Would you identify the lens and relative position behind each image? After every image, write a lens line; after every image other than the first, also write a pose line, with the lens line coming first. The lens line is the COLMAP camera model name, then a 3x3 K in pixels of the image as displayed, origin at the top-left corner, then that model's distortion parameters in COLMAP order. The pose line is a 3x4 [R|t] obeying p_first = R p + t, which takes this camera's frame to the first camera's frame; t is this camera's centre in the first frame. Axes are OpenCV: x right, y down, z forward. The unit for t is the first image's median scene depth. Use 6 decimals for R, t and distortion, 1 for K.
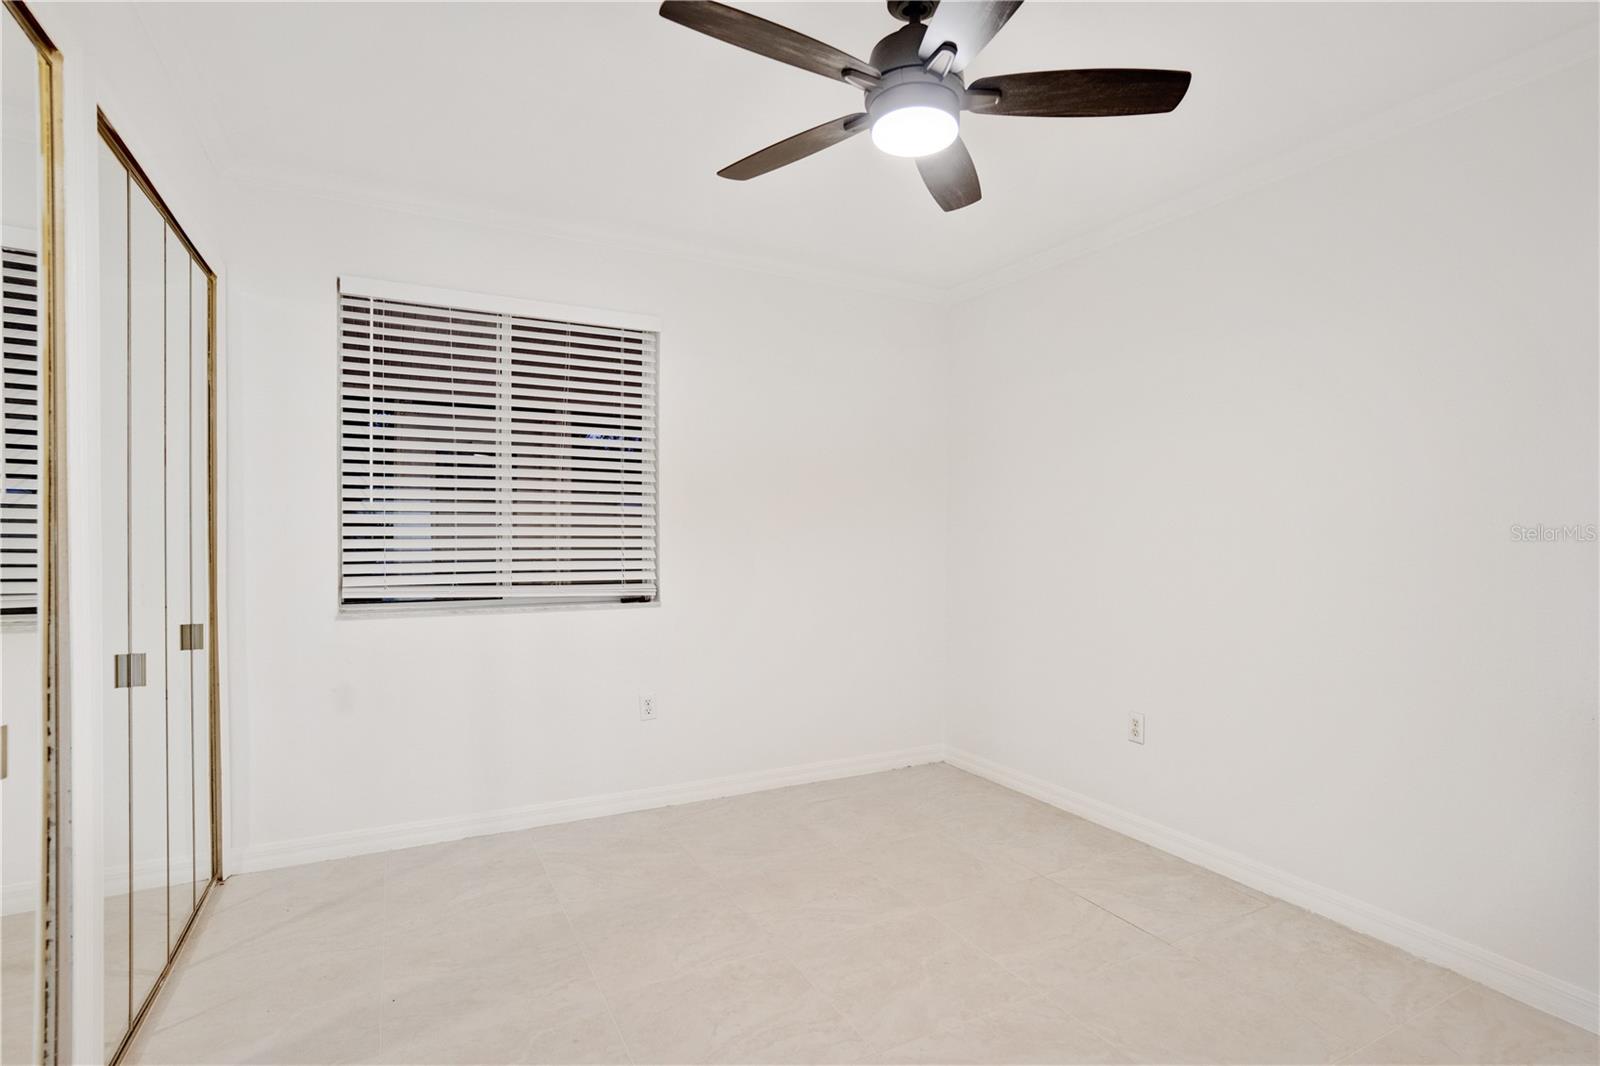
lens RADIAL K [[796.6, 0, 796.8], [0, 796.6, 516.0], [0, 0, 1]] dist [-0.076735, 0.039026]
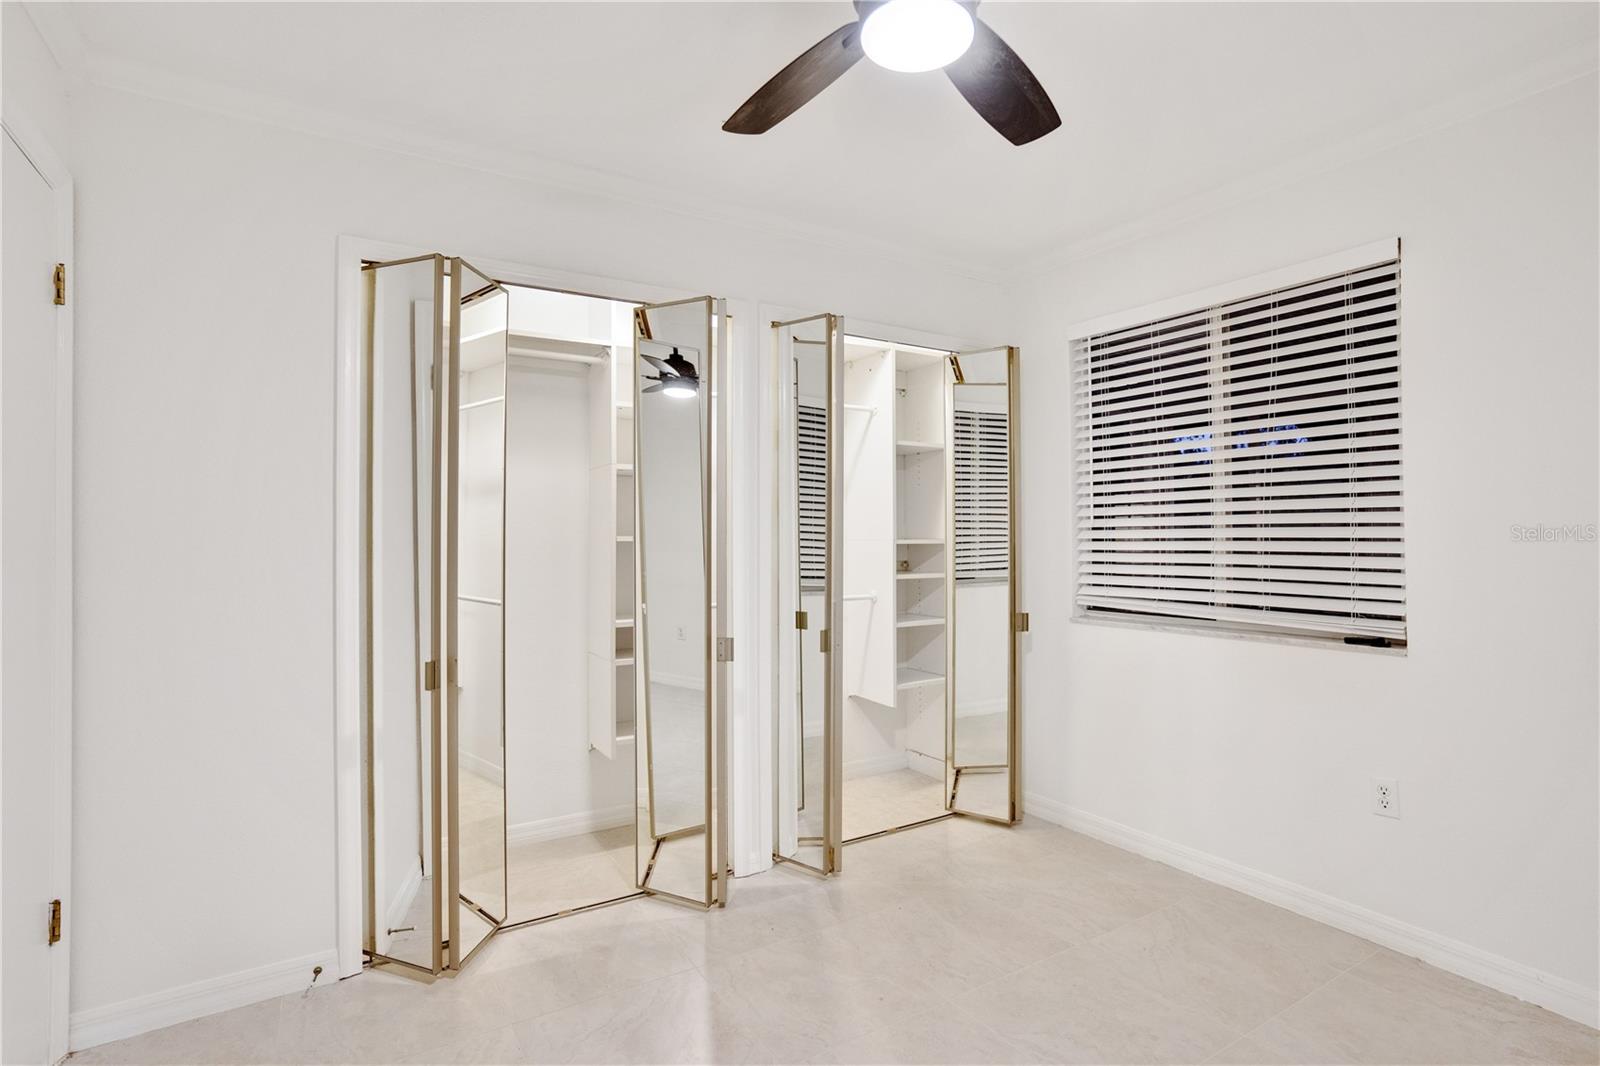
lens RADIAL K [[816.3, 0, 800.0], [0, 816.3, 533.0], [0, 0, 1]] dist [-0.078870, 0.042302]
pose [[0.034030, -0.017160, -0.999273, 0.513565], [0.007523, 0.999829, -0.016914, 0.015830], [0.999392, -0.006942, 0.034154, 0.477772]]
